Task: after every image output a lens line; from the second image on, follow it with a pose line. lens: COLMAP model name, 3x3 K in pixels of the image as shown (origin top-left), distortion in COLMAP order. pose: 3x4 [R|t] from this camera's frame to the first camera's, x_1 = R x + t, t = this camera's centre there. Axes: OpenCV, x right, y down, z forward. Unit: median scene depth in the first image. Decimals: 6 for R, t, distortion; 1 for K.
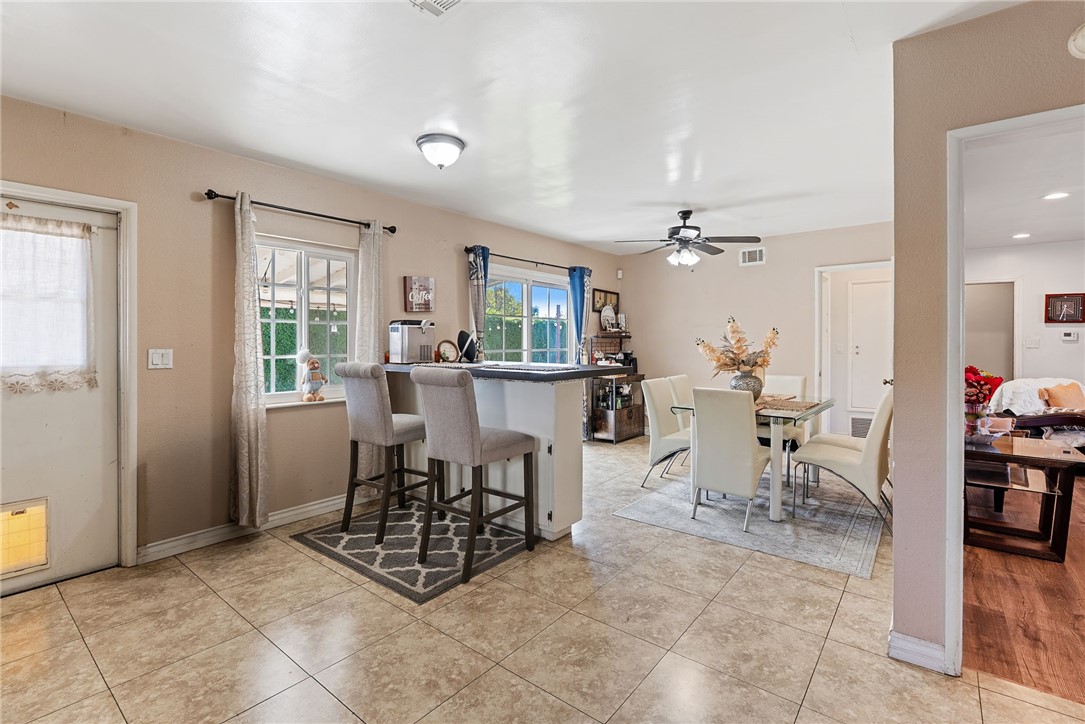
lens RADIAL K [[495.8, 0, 542.4], [0, 495.8, 341.4], [0, 0, 1]] dist [-0.011280, 0.000553]
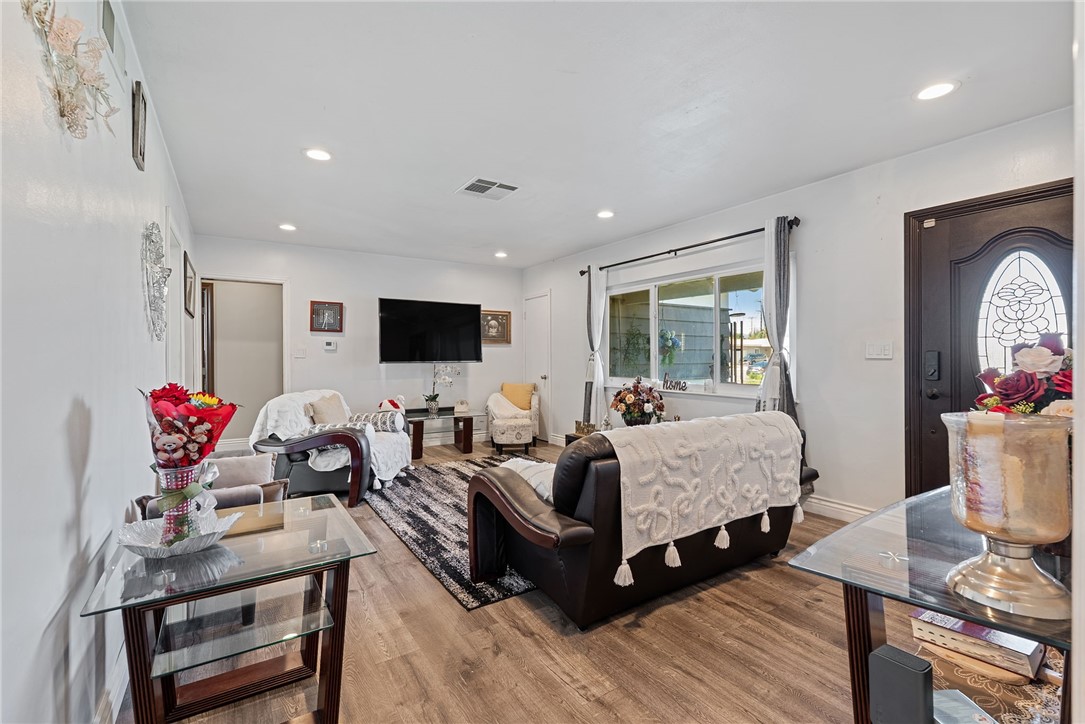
lens RADIAL K [[484.6, 0, 543.4], [0, 484.6, 336.0], [0, 0, 1]] dist [-0.009943, 0.001288]
pose [[0.324066, 0.023663, 0.945739, 0.385061], [0.025521, 0.999105, -0.033743, 0.020060], [-0.945690, 0.035071, 0.323172, 0.365241]]
